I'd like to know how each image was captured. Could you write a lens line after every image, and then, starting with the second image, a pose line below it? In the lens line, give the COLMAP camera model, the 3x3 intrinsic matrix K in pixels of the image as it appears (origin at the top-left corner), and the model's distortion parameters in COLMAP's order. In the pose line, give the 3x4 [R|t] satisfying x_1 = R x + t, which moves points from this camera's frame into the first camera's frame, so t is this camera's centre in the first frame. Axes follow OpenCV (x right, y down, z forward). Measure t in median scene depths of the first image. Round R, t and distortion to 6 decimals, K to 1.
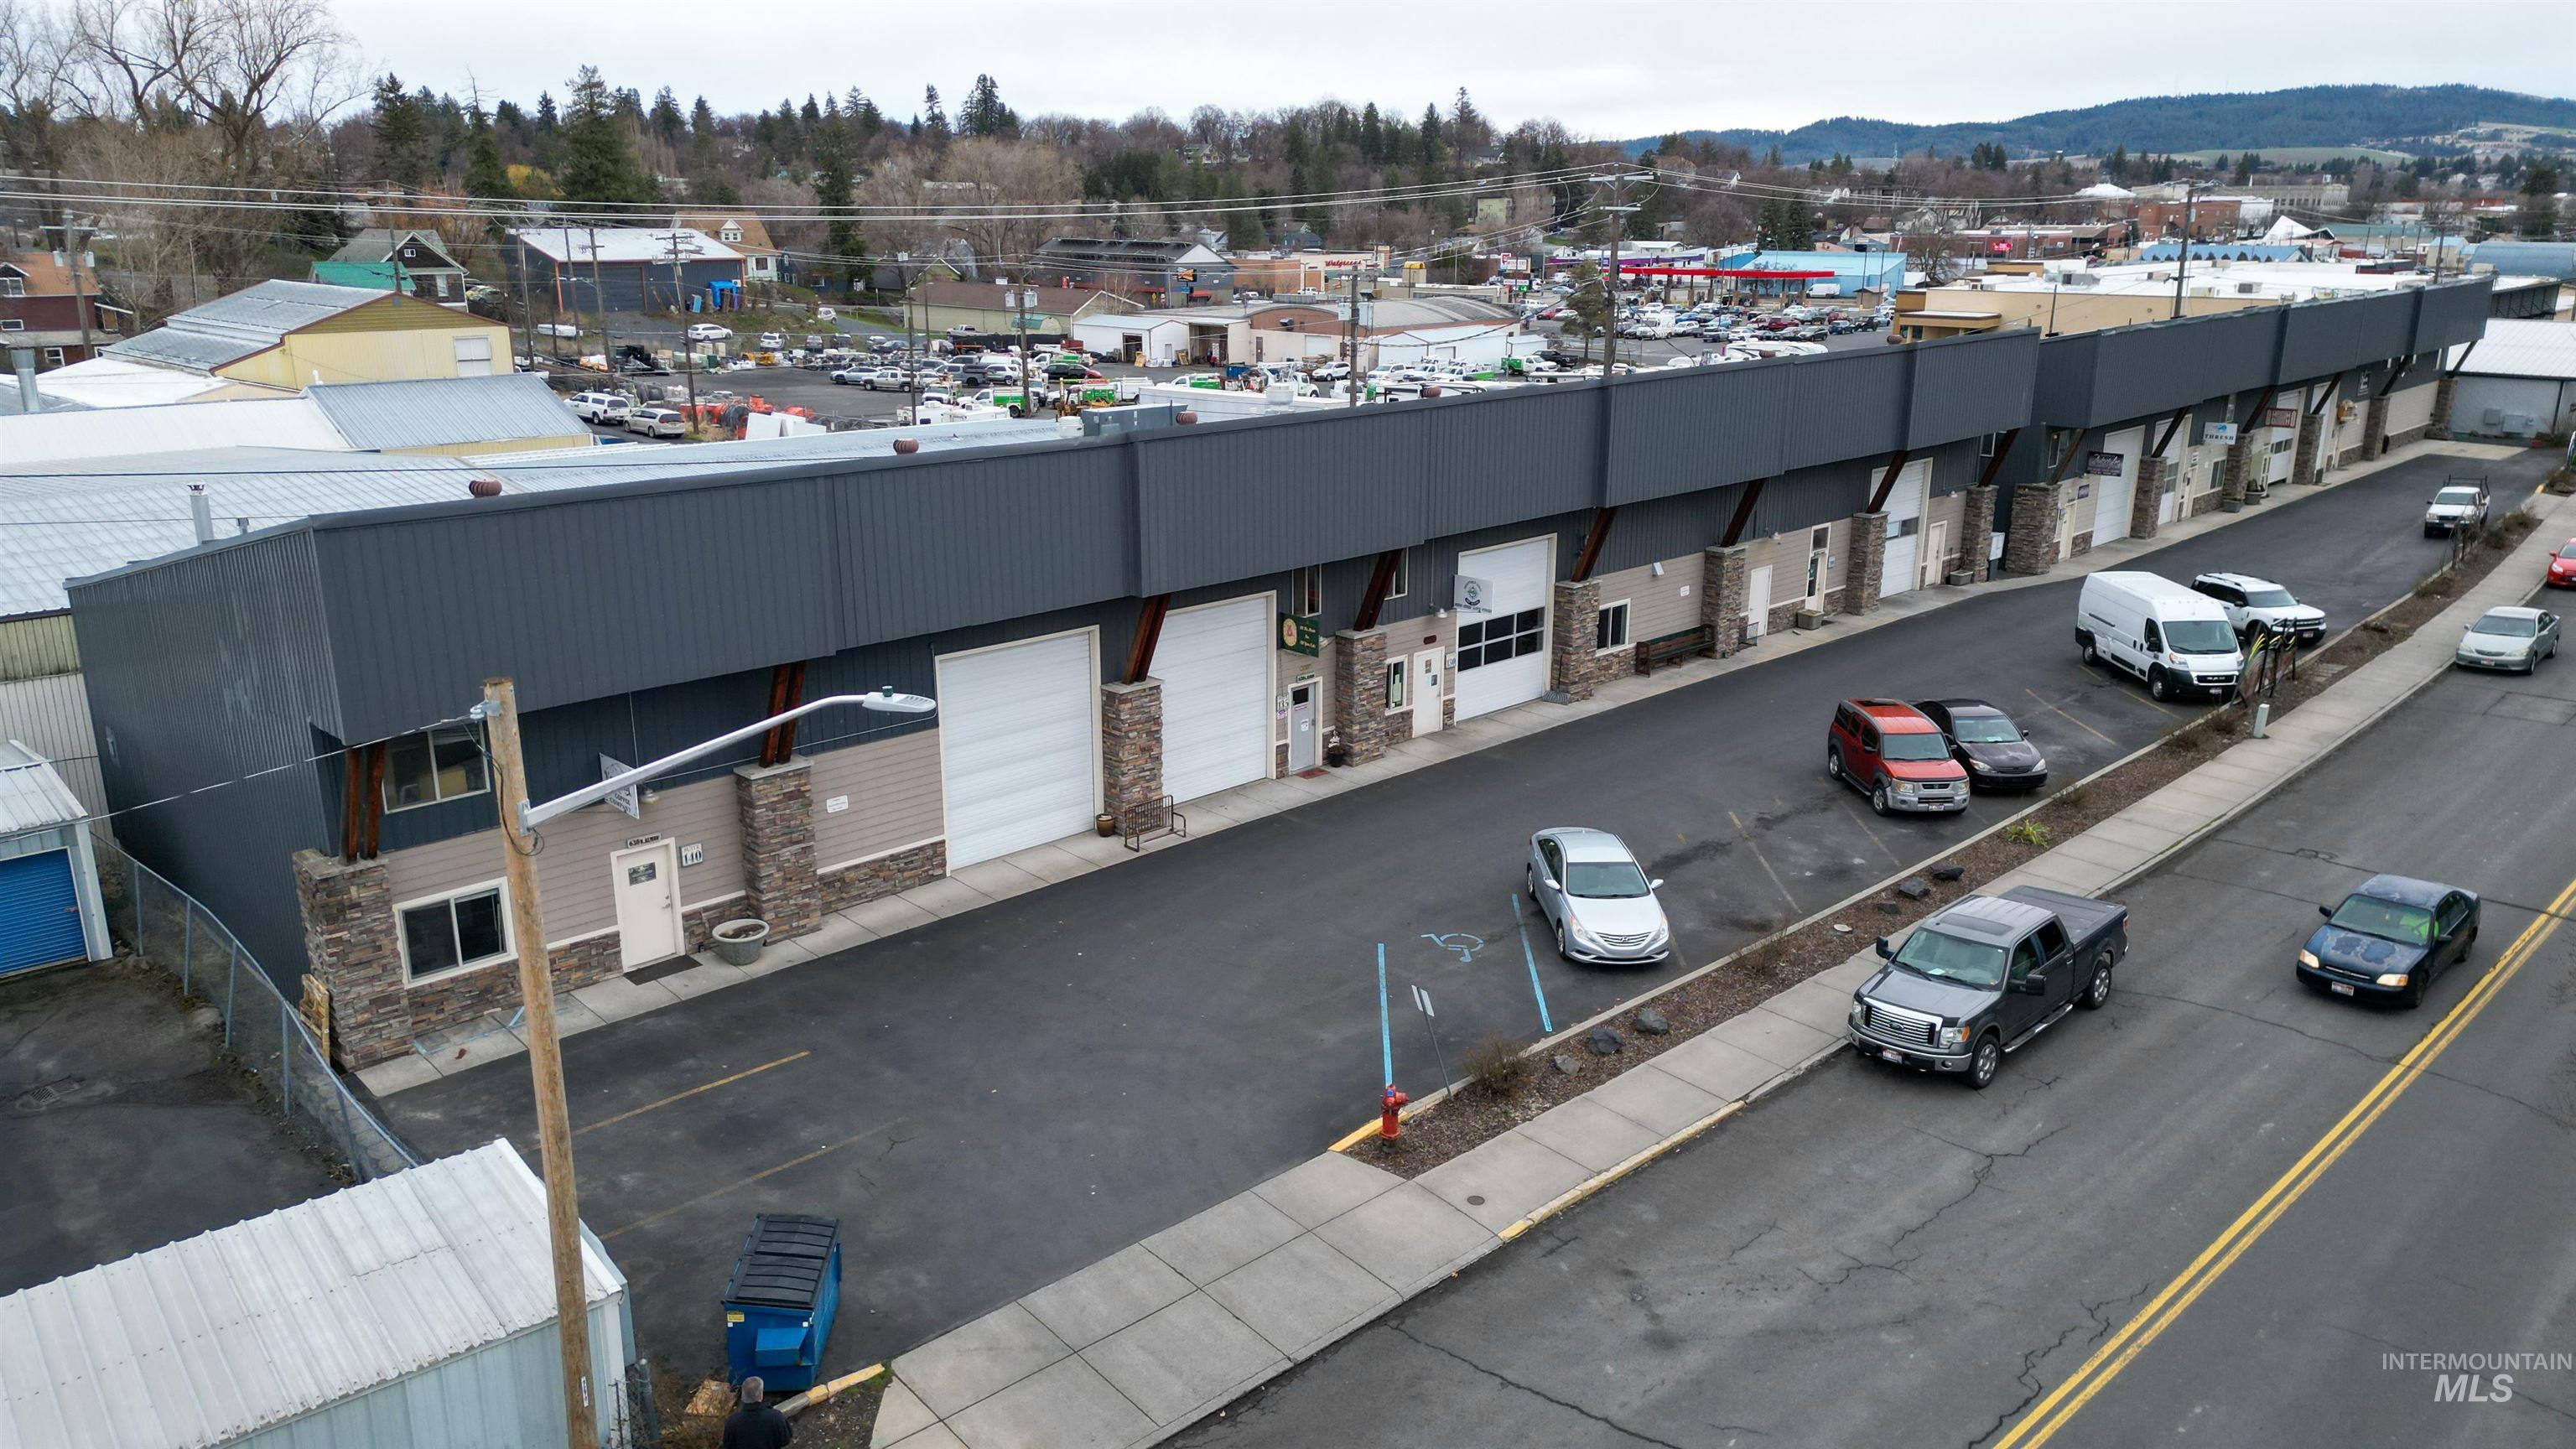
lens RADIAL K [[1790.8, 0, 1279.0], [0, 1790.8, 715.4], [0, 0, 1]] dist [0.087258, -0.080193]
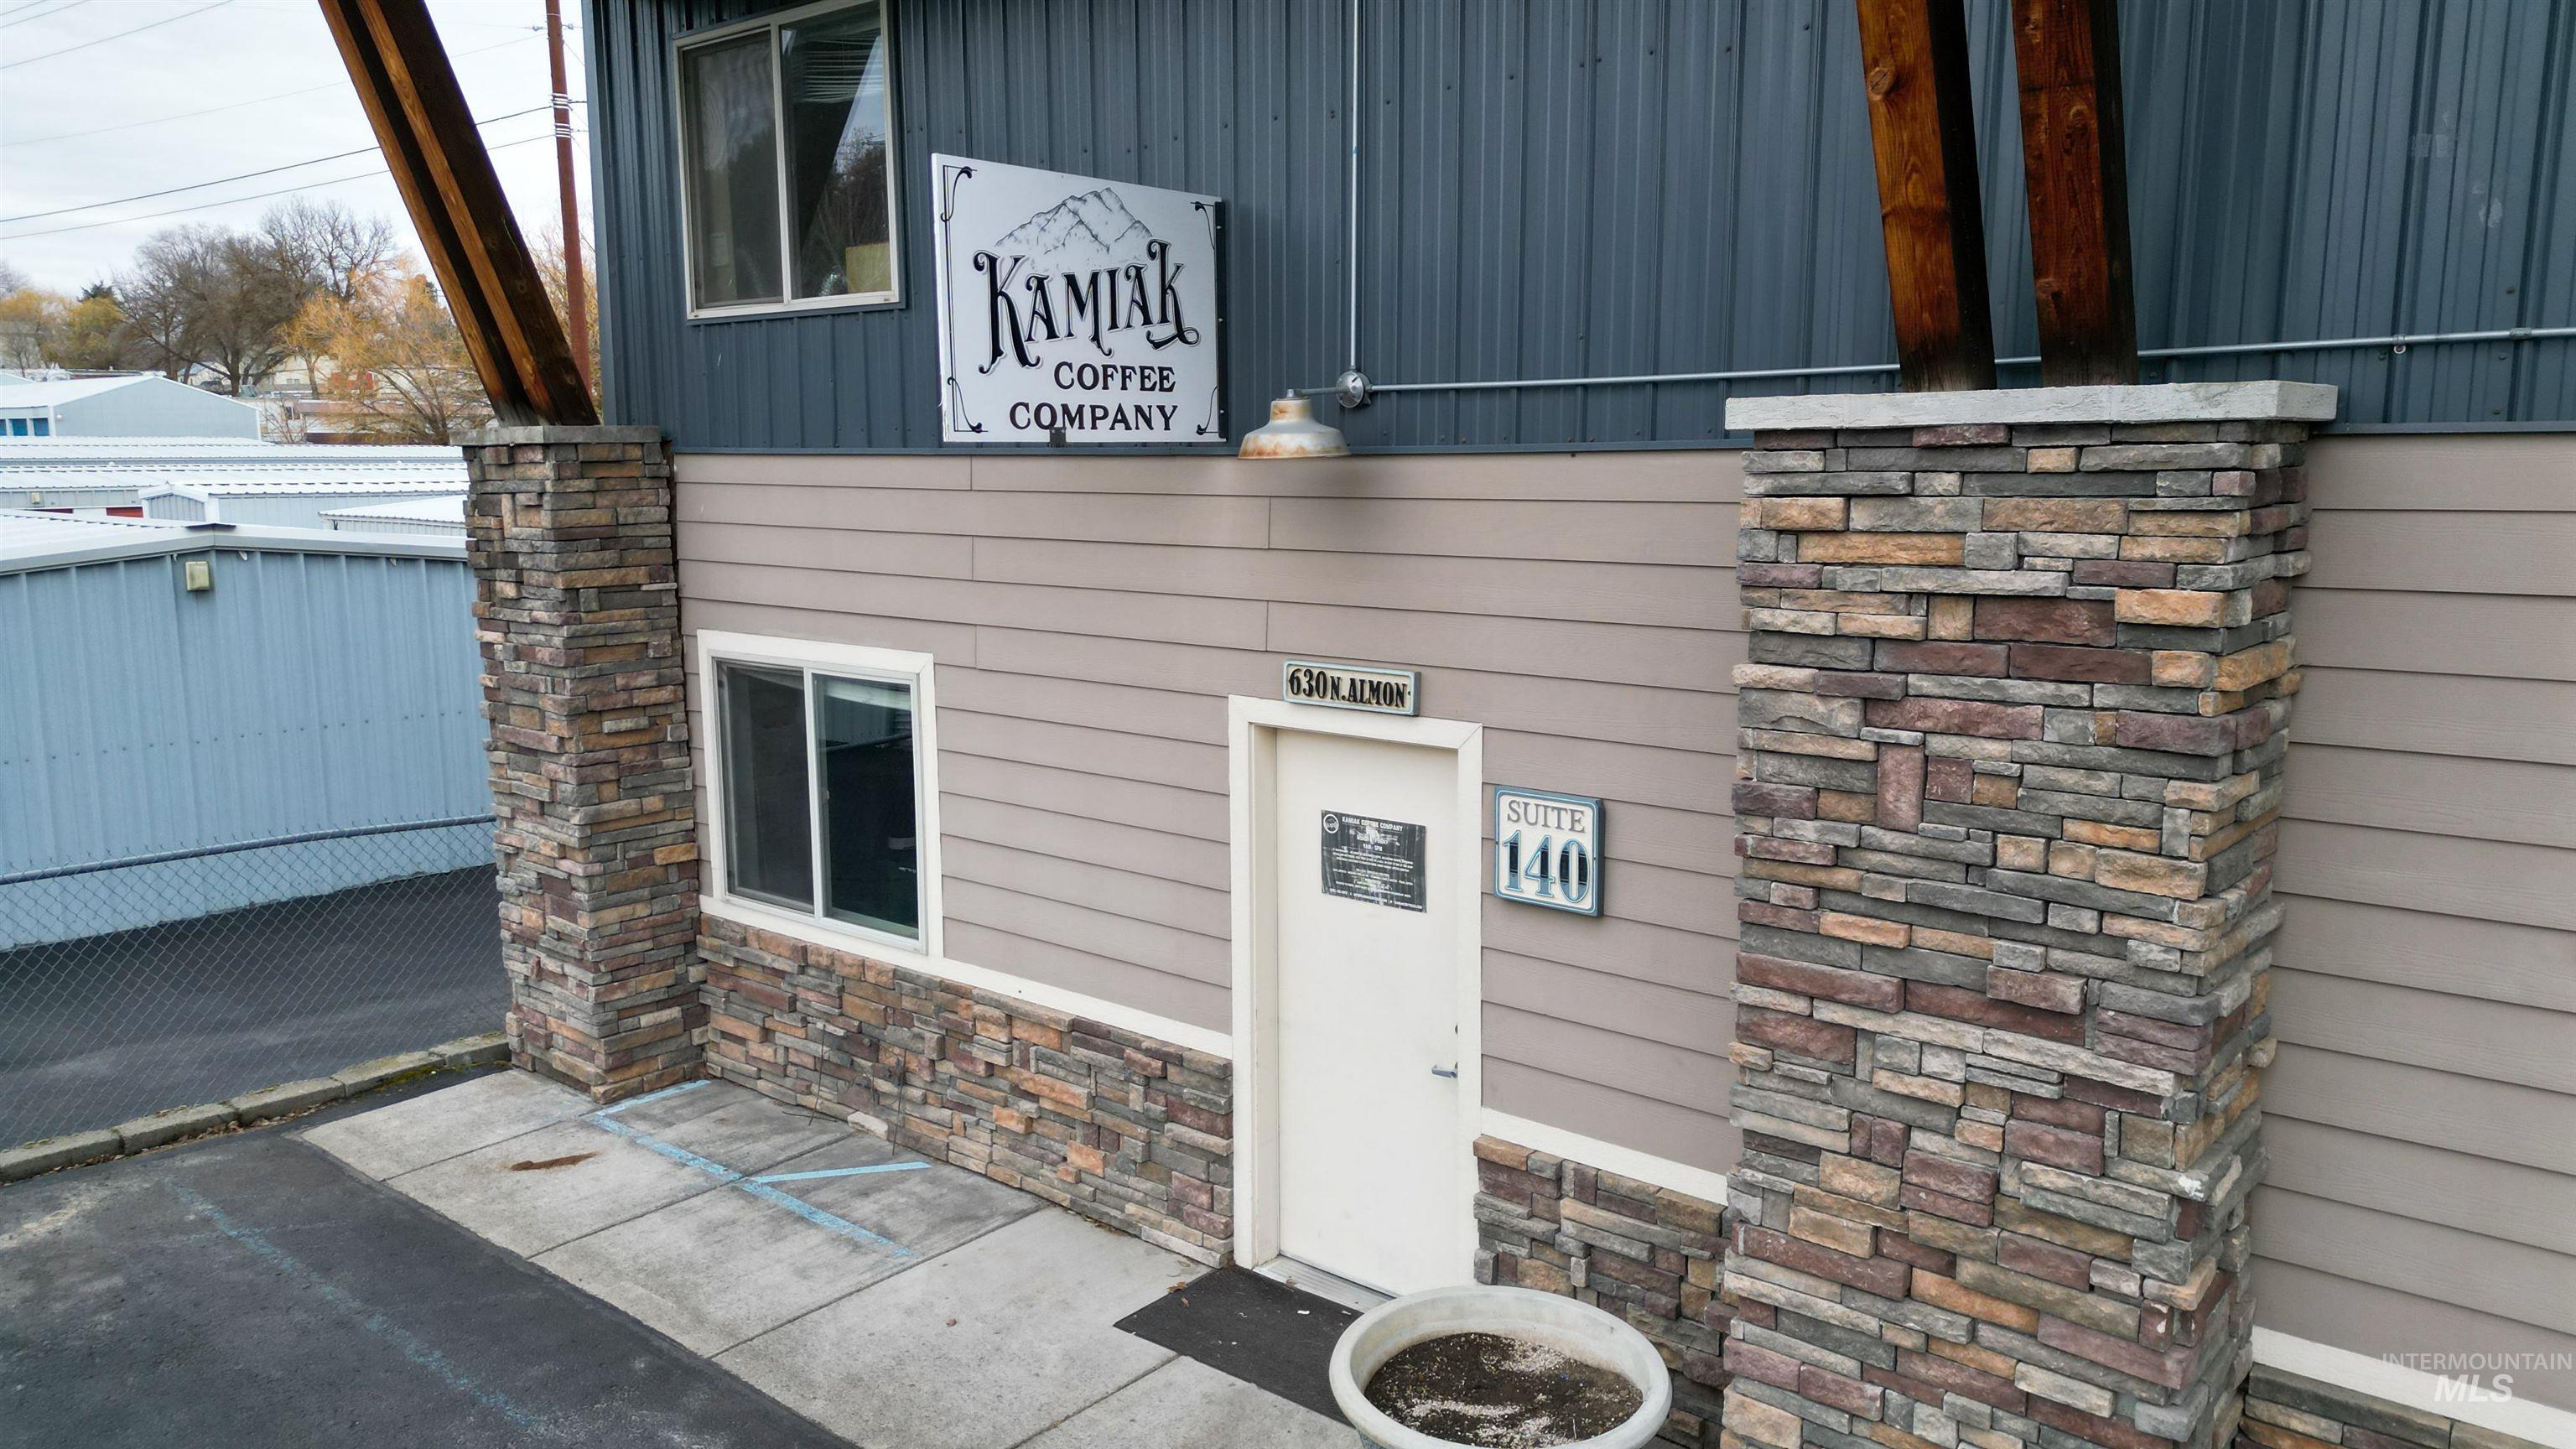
lens RADIAL K [[1790.8, 0, 1280.2], [0, 1790.8, 710.0], [0, 0, 1]] dist [0.087258, -0.080193]
pose [[0.102386, 0.142961, -0.984418, -0.125229], [-0.267044, 0.957242, 0.111240, 0.041837], [0.958230, 0.251494, 0.136185, 0.790653]]
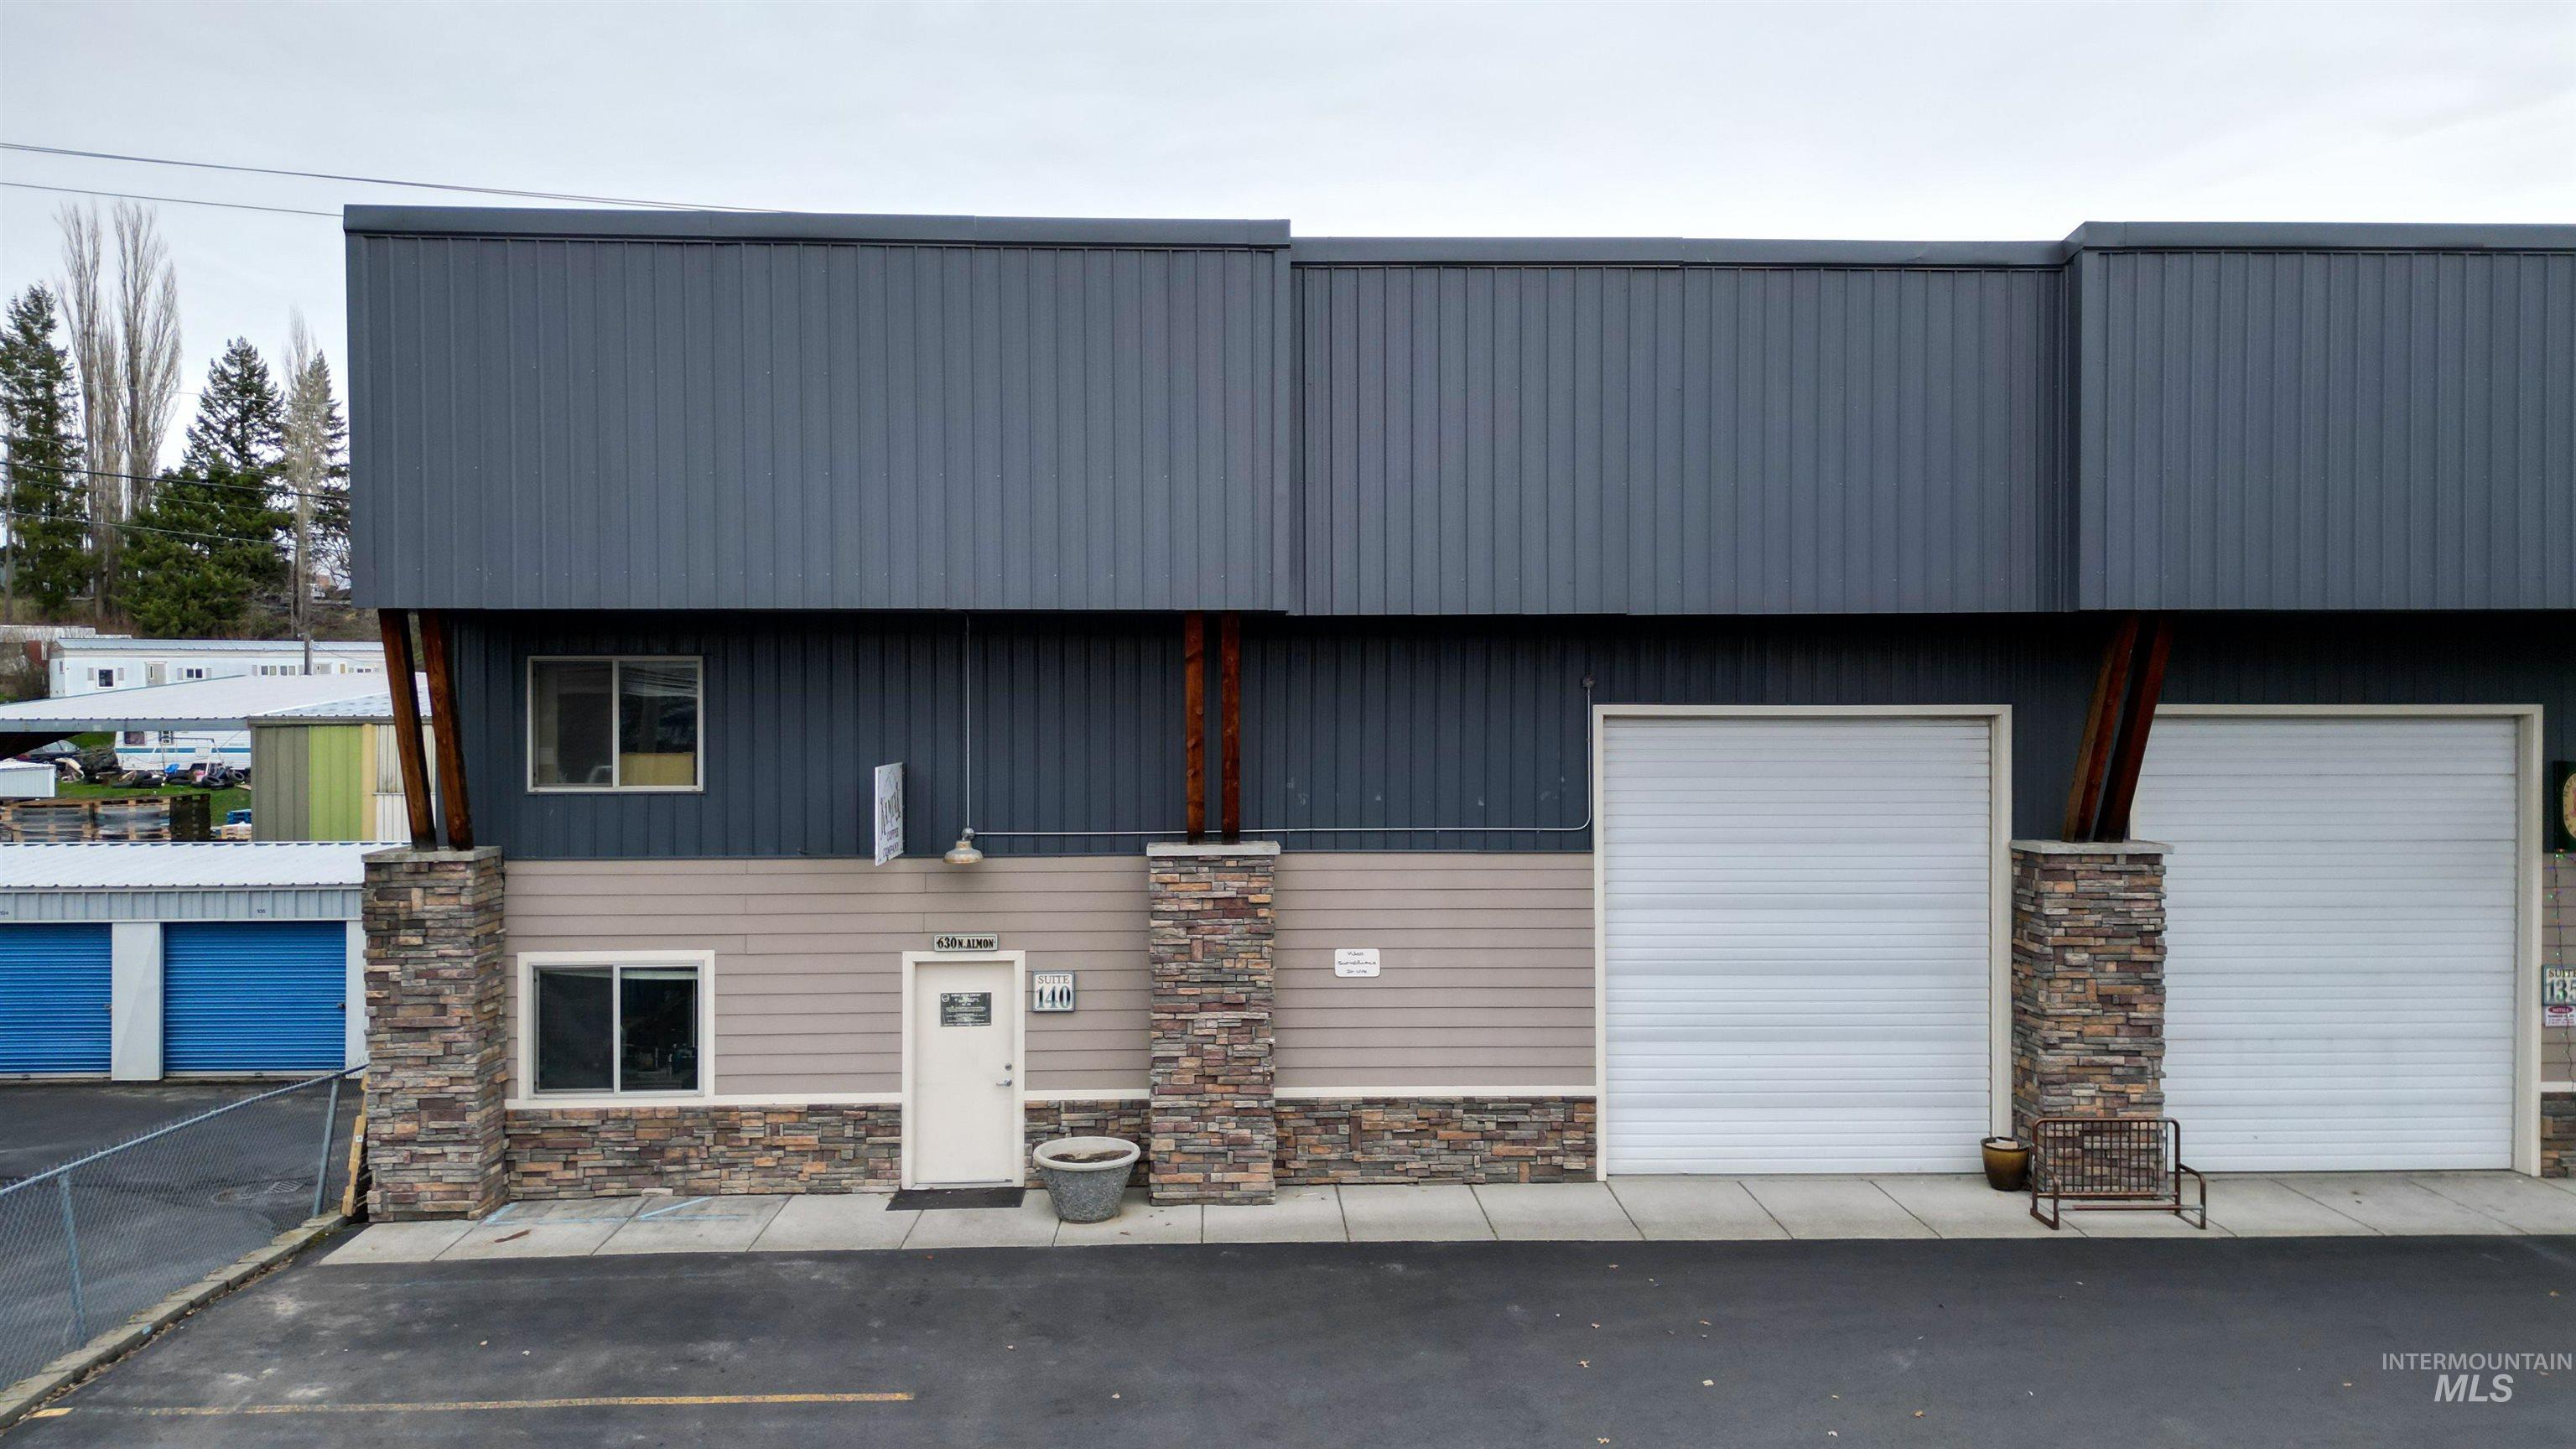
lens RADIAL K [[1790.8, 0, 1279.2], [0, 1790.8, 715.2], [0, 0, 1]] dist [0.087258, -0.080193]
pose [[0.749610, 0.005837, -0.661854, 0.065075], [-0.181275, 0.963537, -0.196813, 0.075719], [0.636572, 0.267510, 0.723335, 0.531206]]
